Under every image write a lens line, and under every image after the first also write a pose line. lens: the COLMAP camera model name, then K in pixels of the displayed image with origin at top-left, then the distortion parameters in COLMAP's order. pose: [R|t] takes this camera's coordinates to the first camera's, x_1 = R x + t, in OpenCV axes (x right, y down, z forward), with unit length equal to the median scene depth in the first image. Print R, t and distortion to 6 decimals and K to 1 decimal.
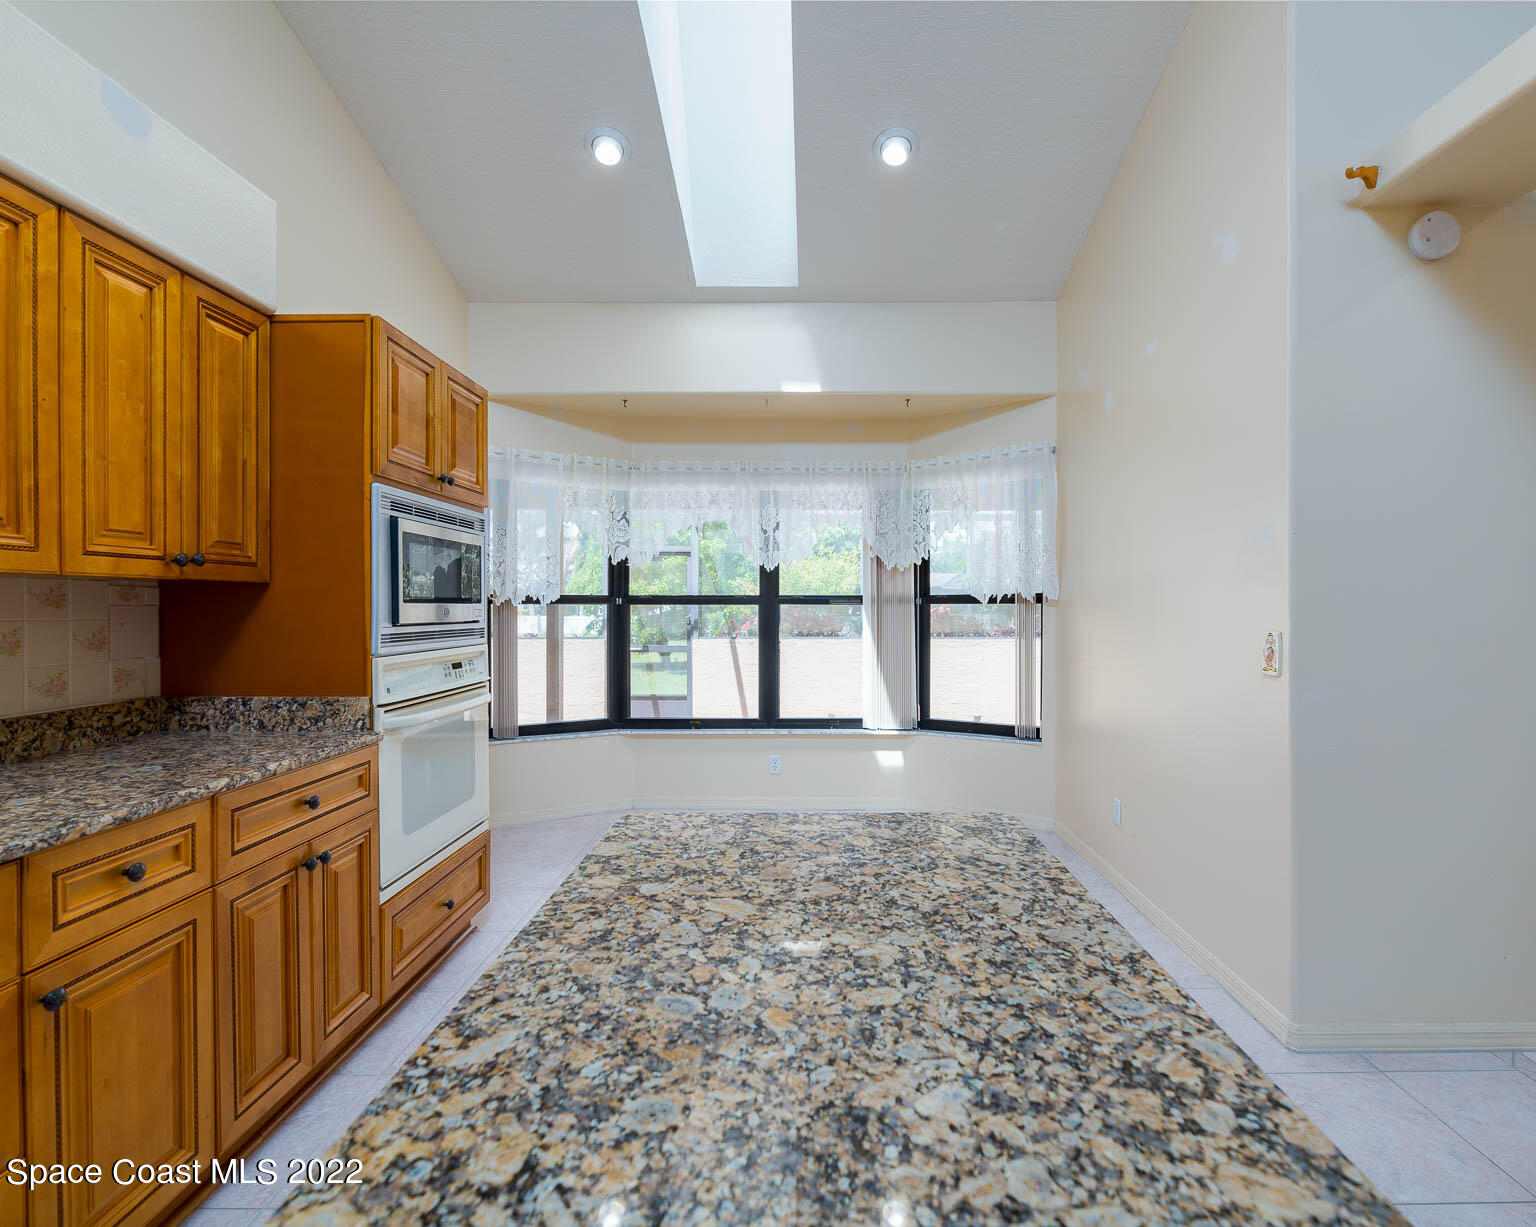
lens RADIAL K [[804.4, 0, 771.6], [0, 804.4, 610.4], [0, 0, 1]] dist [-0.002335, -0.000150]
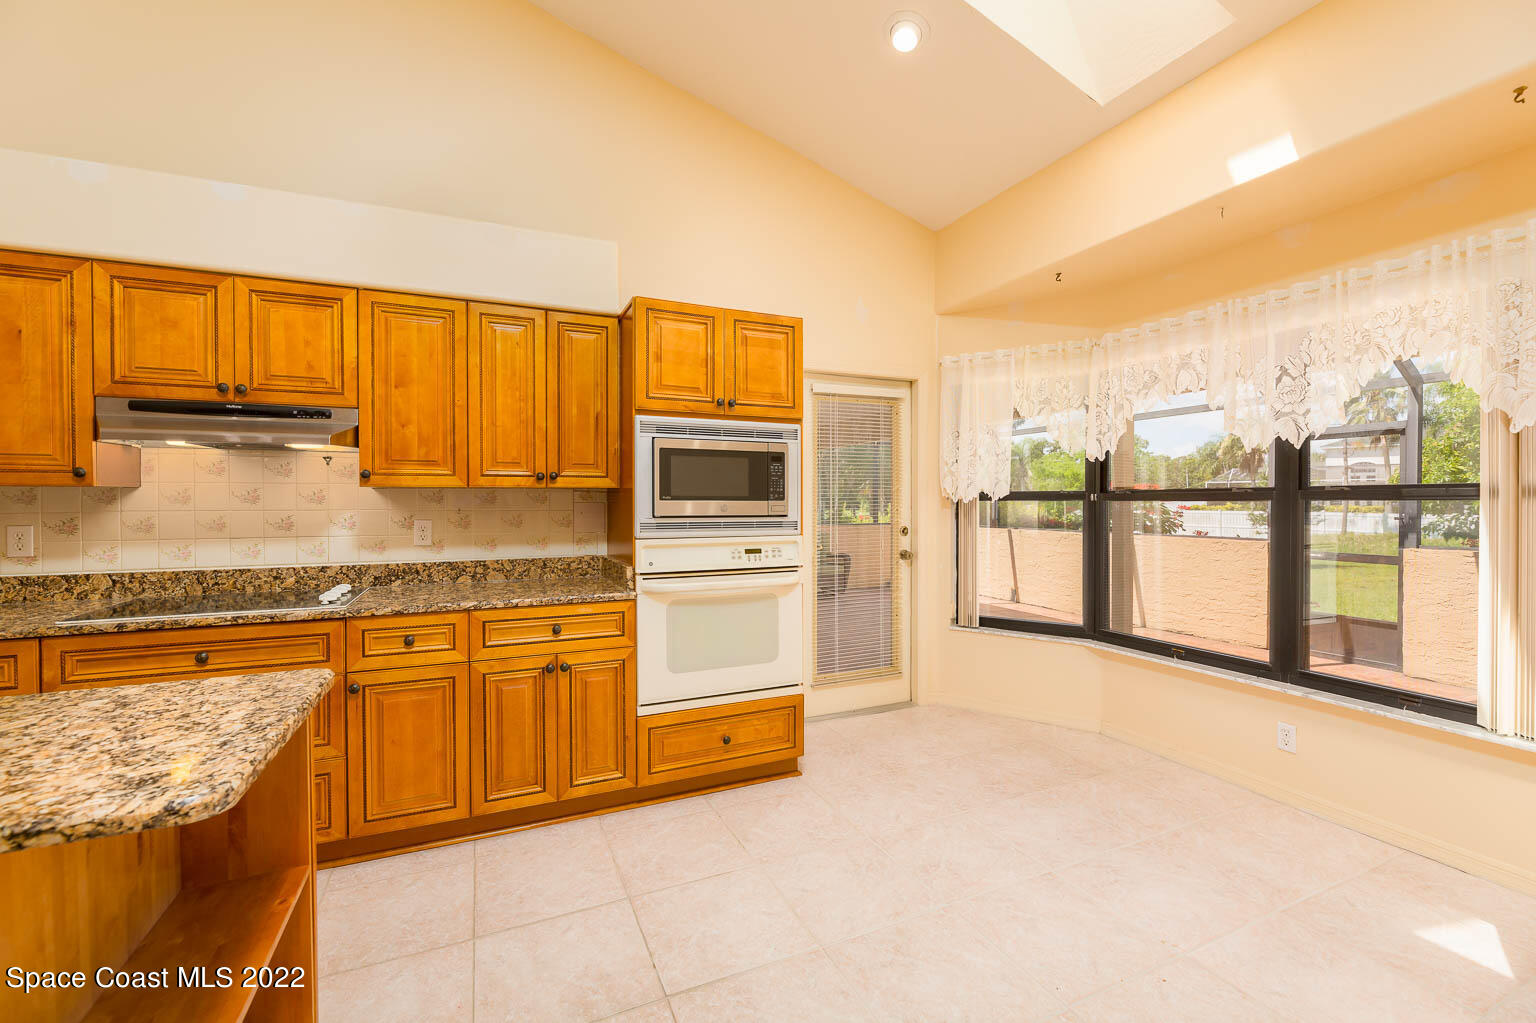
lens RADIAL K [[639.4, 0, 767.0], [0, 639.4, 509.2], [0, 0, 1]] dist [0.001297, -0.004811]
pose [[0.405635, 0.007391, -0.914005, 0.633737], [-0.004549, 0.999971, 0.006068, -0.002008], [0.914024, 0.001696, 0.405657, 0.766830]]
